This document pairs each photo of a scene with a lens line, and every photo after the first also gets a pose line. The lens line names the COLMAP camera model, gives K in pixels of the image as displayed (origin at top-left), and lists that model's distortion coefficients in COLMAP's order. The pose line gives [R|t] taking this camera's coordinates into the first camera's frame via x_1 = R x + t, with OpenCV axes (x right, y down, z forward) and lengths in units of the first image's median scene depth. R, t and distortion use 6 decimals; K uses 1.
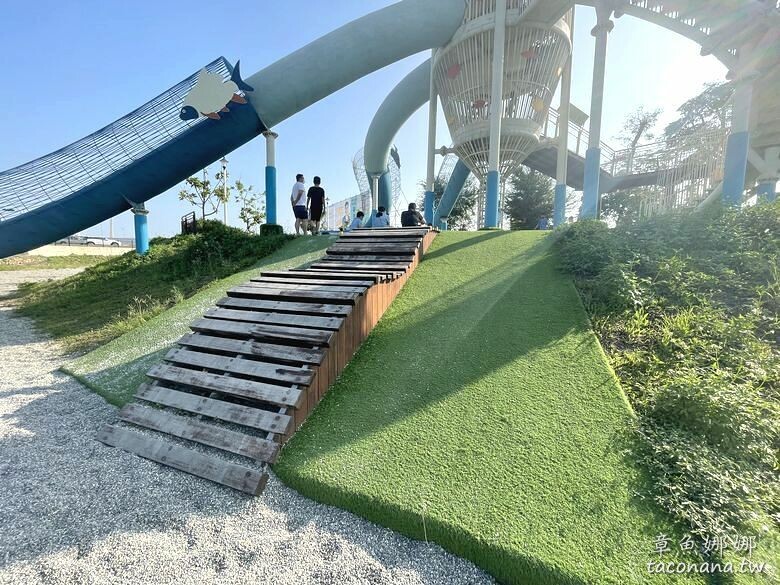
lens RADIAL K [[314.8, 0, 386.9], [0, 314.8, 290.4], [0, 0, 1]] dist [-0.005053, 0.001084]
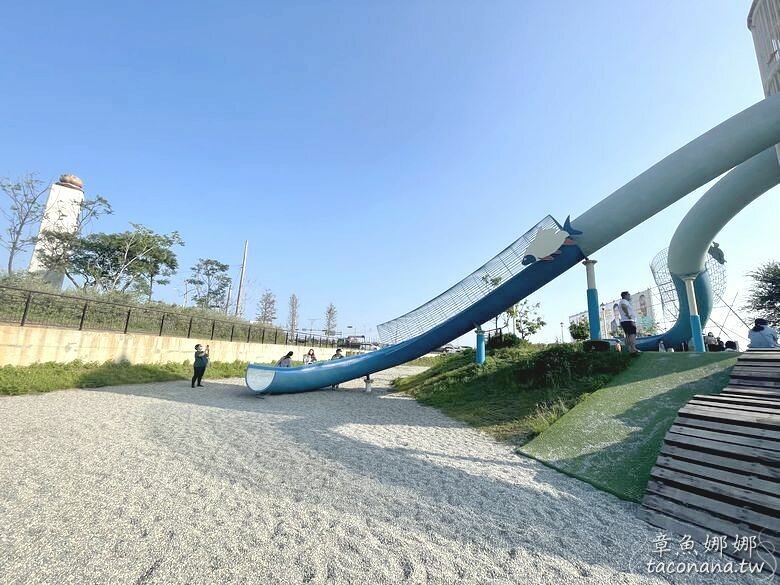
lens RADIAL K [[314.8, 0, 386.9], [0, 314.8, 290.4], [0, 0, 1]] dist [-0.005053, 0.001084]
pose [[0.757803, -0.113061, -0.642613, -0.215059], [-0.101417, 0.952493, -0.287178, 0.007607], [0.644553, 0.282797, 0.710336, -0.279306]]
